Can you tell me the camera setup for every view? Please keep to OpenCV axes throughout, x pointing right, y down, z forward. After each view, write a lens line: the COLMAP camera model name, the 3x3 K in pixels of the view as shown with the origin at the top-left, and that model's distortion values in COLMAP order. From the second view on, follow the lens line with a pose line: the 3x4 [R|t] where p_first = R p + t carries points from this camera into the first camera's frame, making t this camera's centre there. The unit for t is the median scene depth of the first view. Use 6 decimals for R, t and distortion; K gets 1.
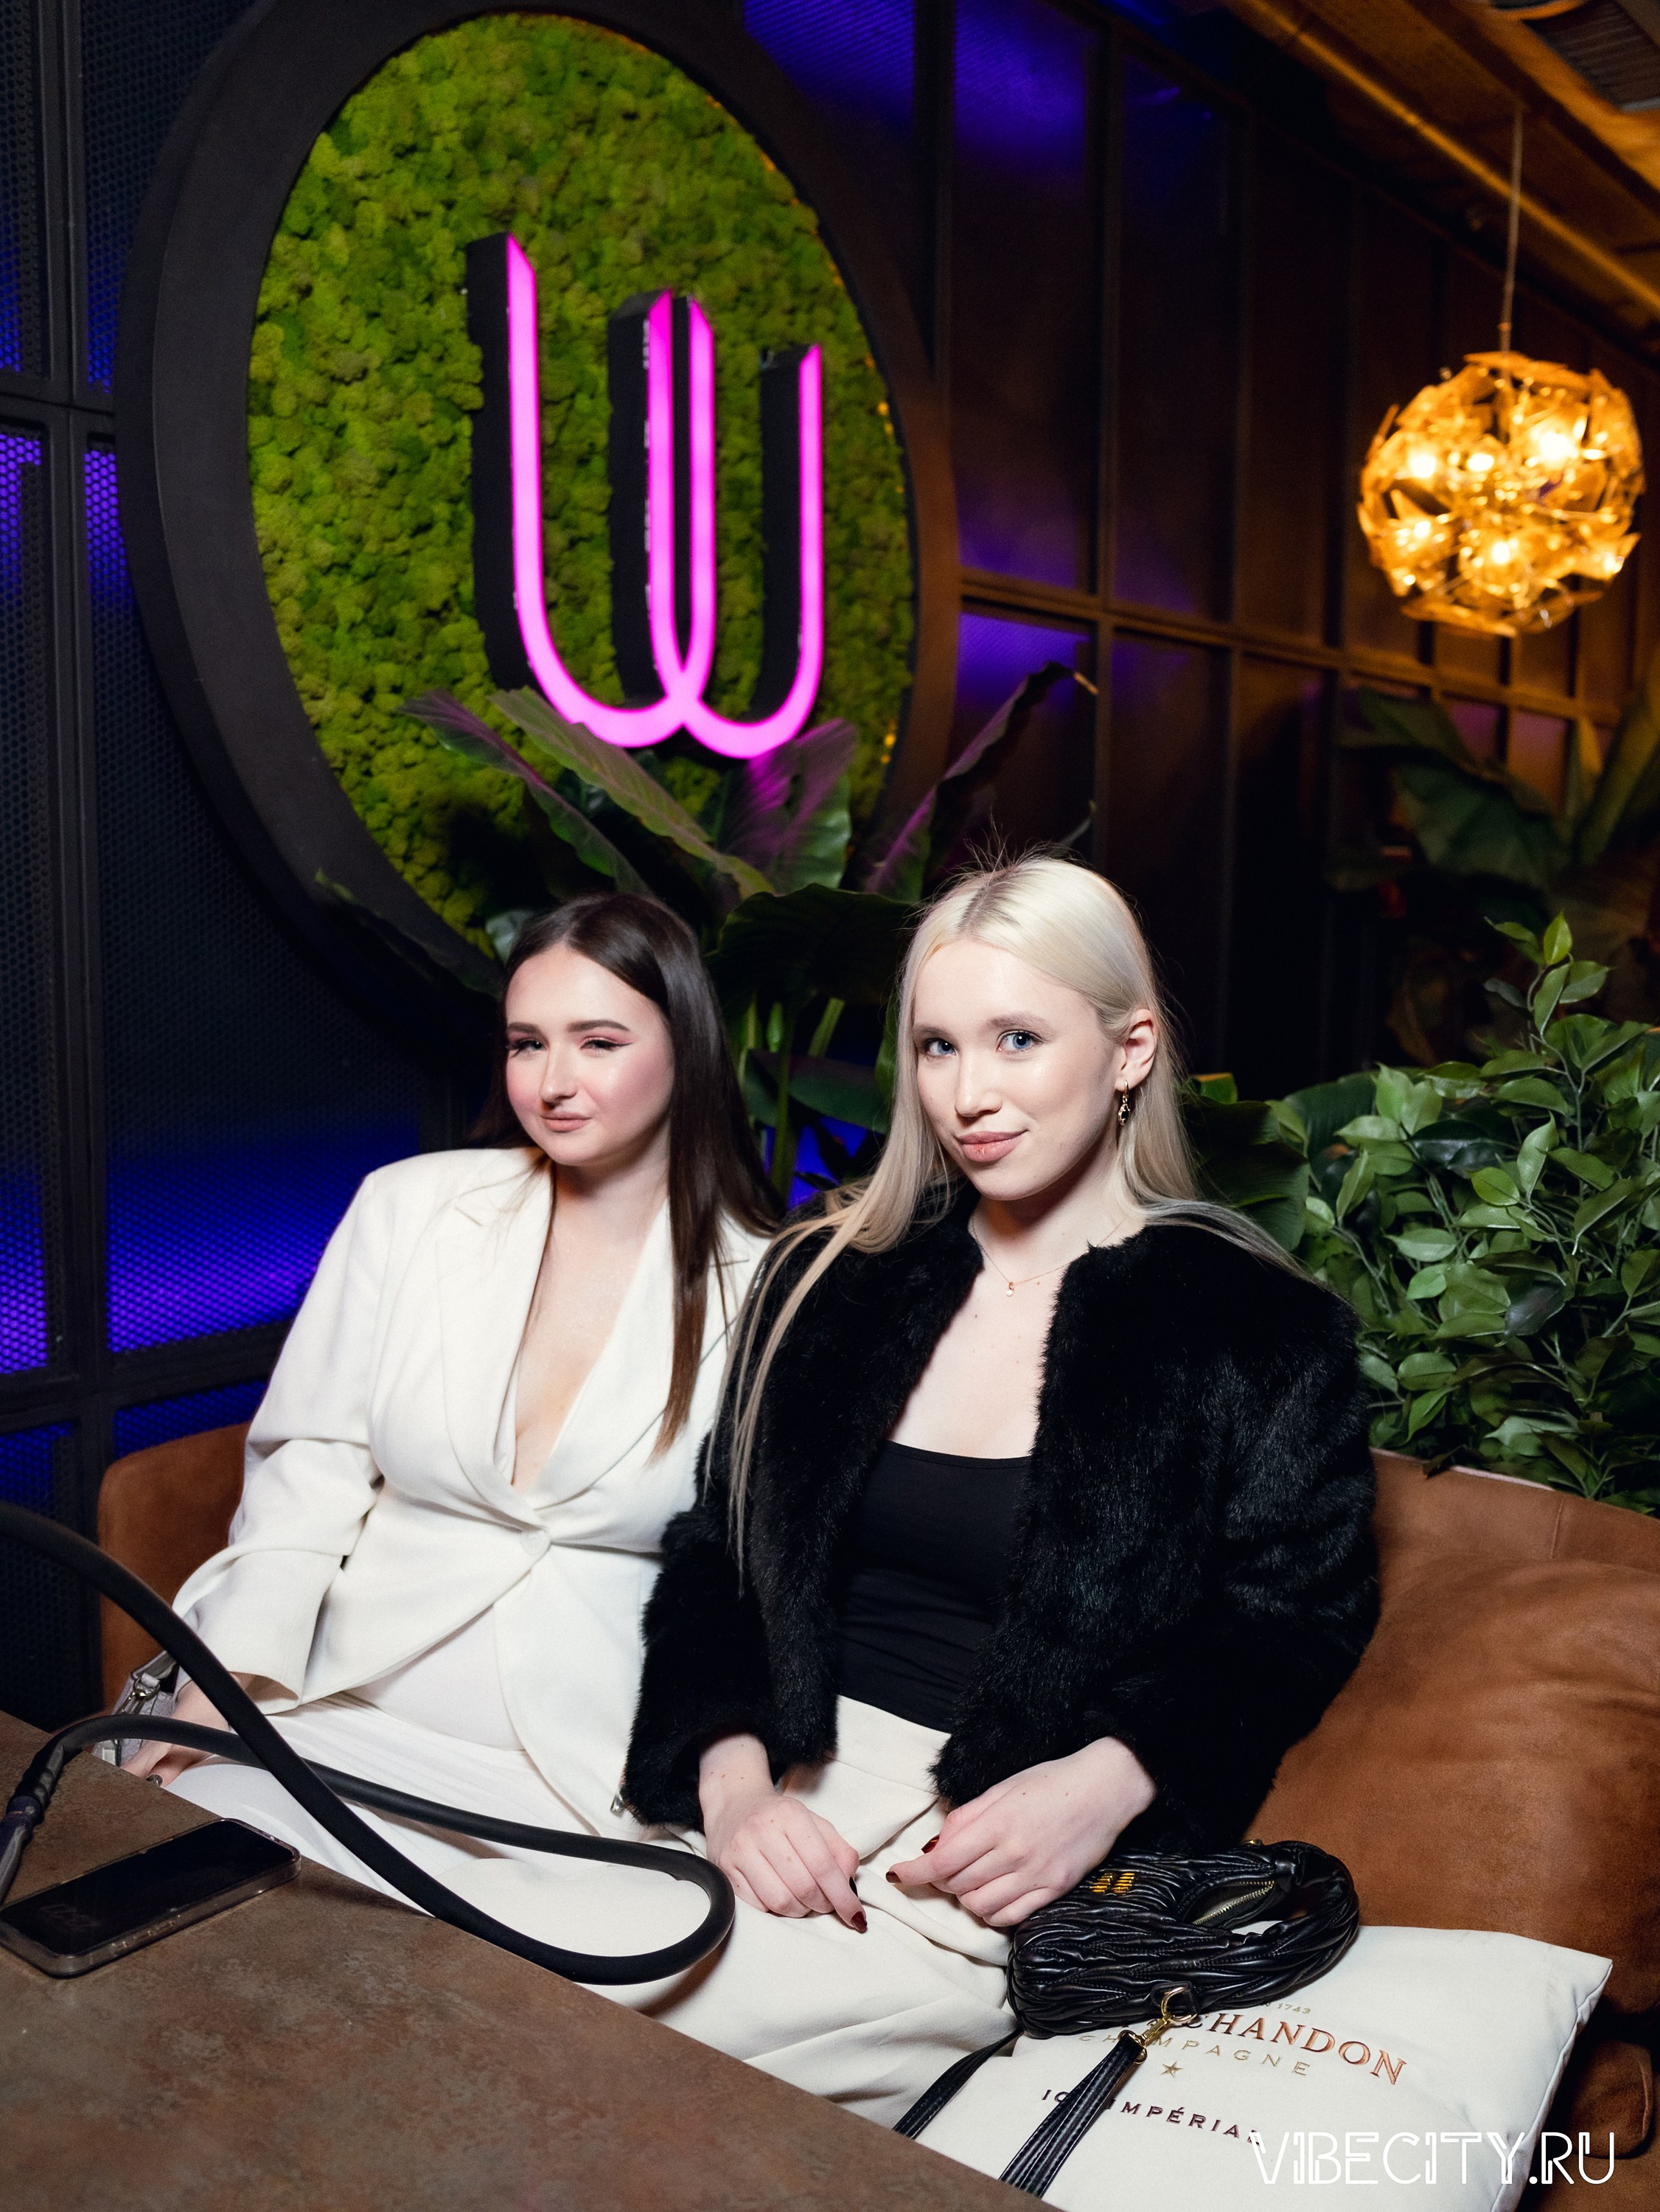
lens RADIAL K [[2091.1, 0, 829.1], [0, 2091.1, 1124.6], [0, 0, 1]] dist [-0.033044, 0.000000]
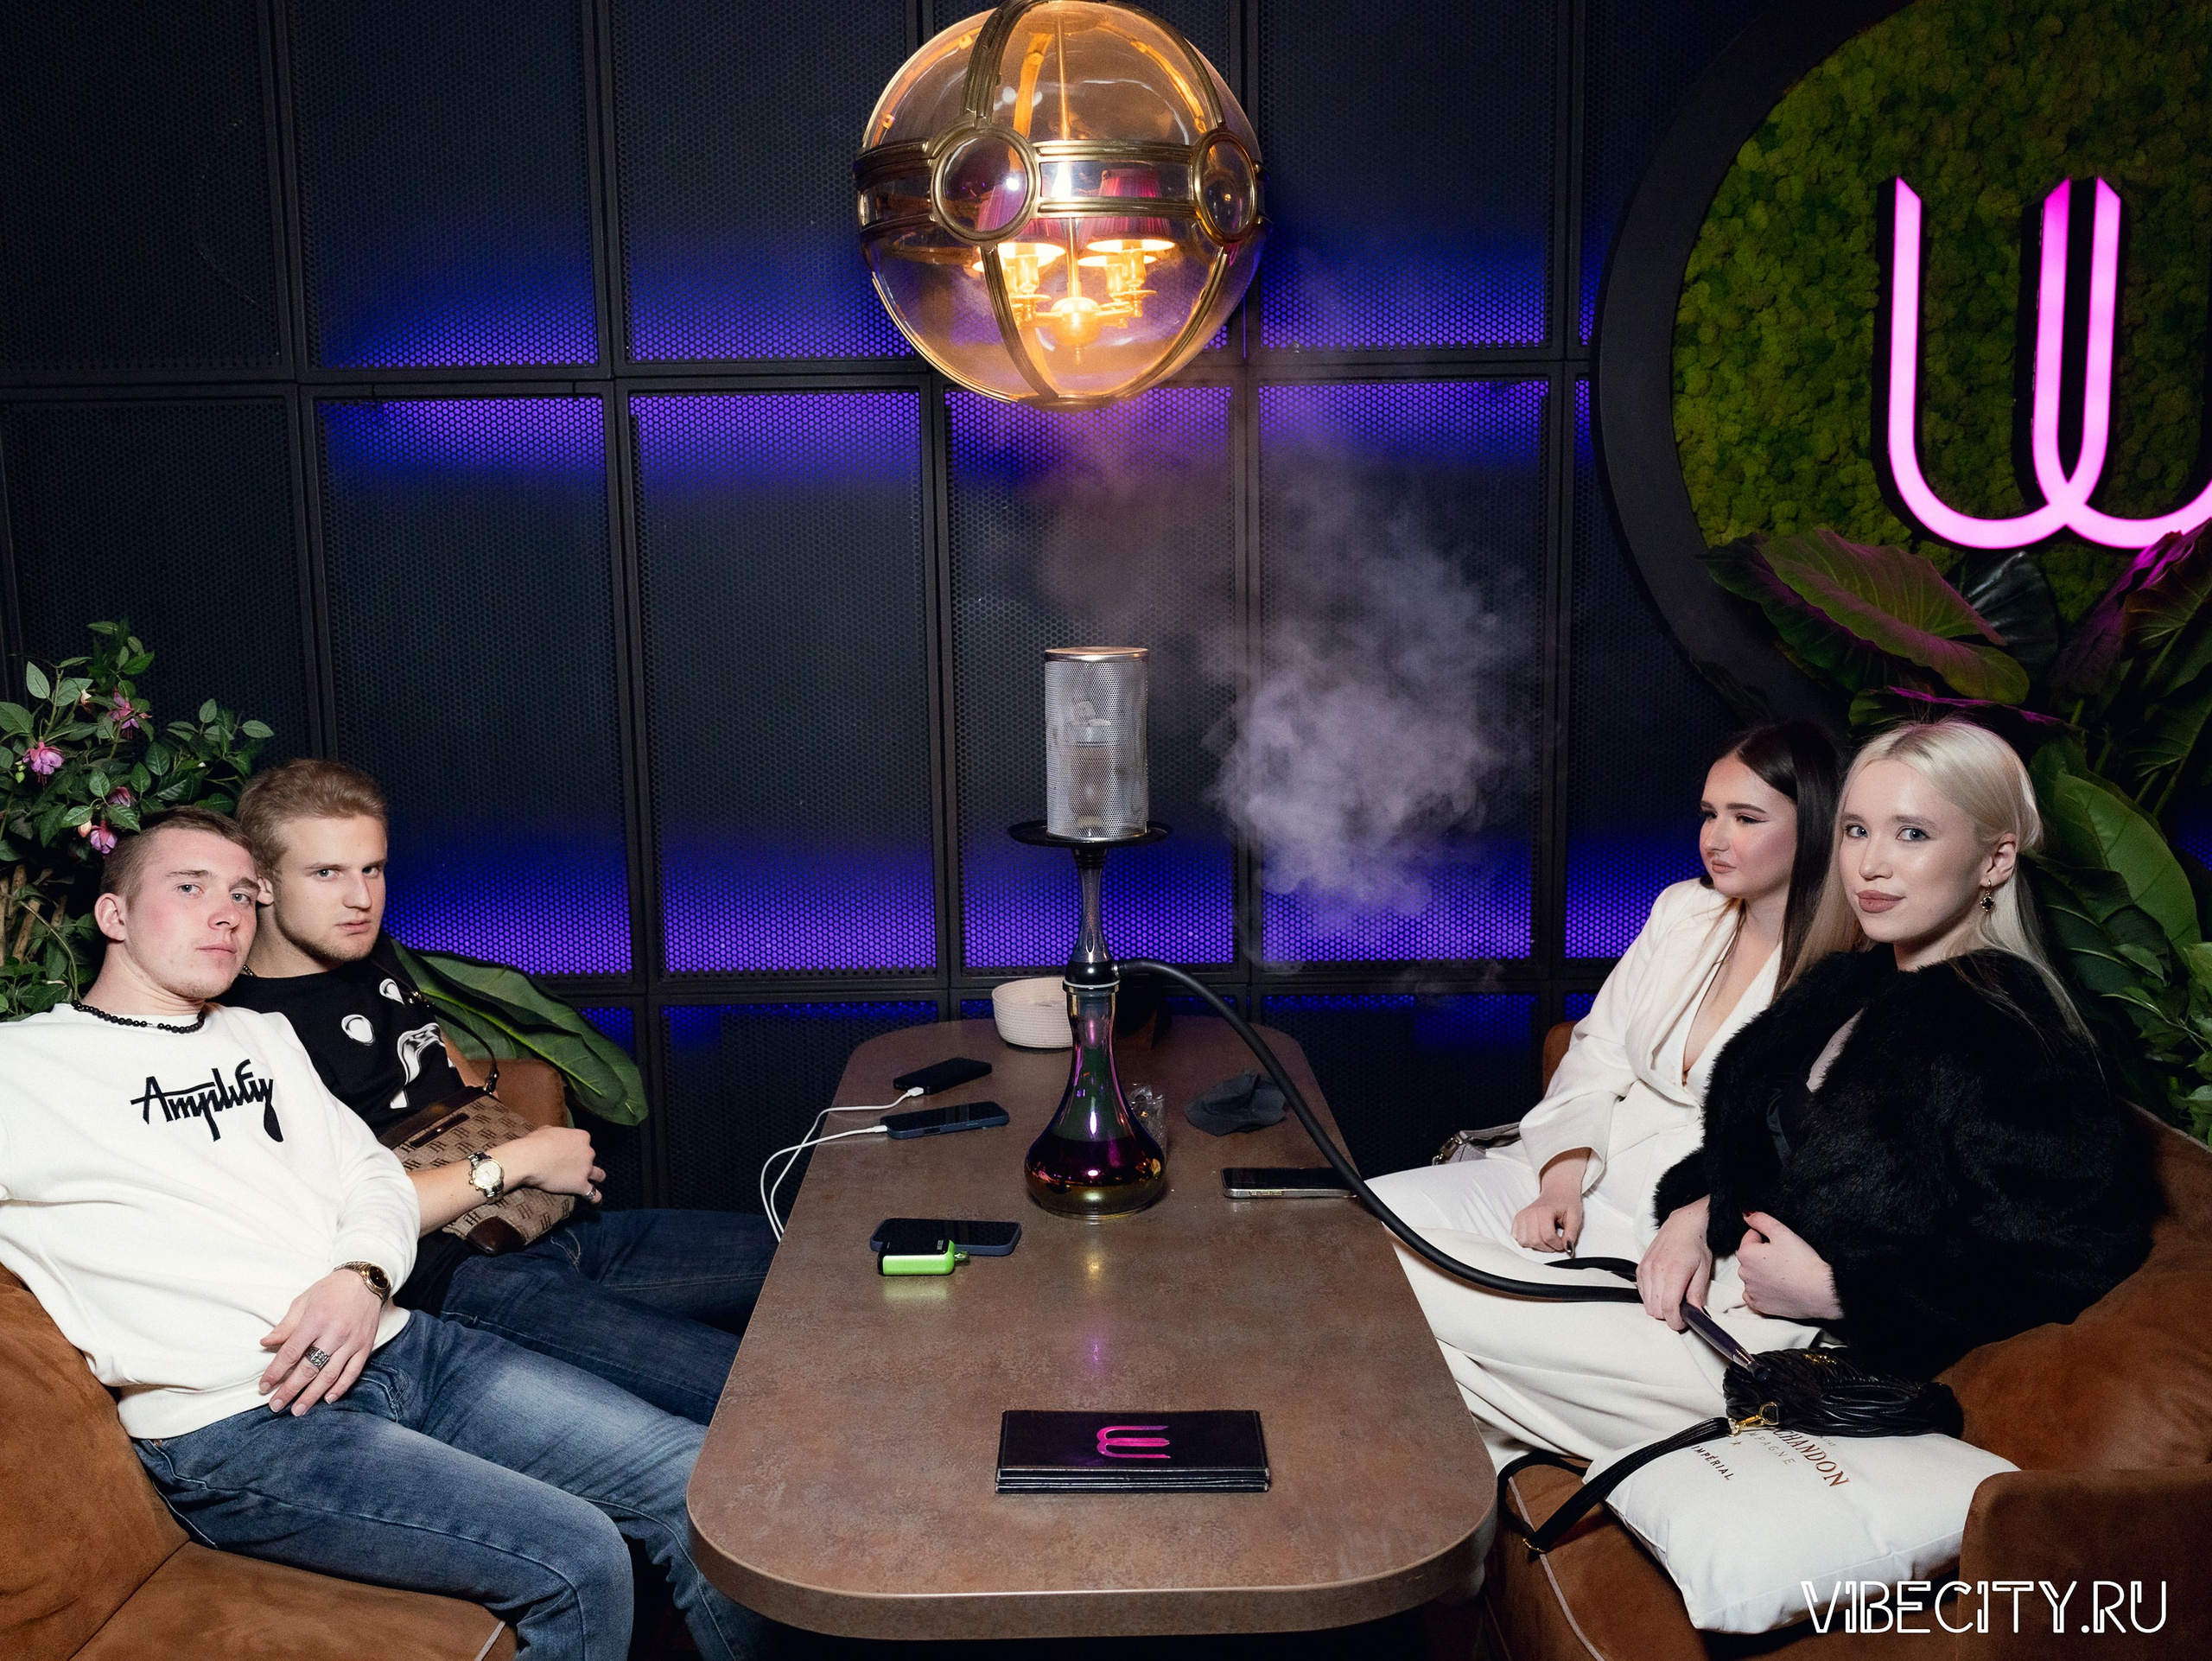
lens RADIAL K [[2091.5, 0, 1108.6], [0, 2091.5, 824.5], [0, 0, 1]] dist [-0.033044, 0.000000]
pose [[0.671609, 0.106096, -0.733270, 0.543828], [-0.066735, 0.994334, 0.082745, -0.090573], [0.737894, -0.006638, 0.674884, -0.297803]]
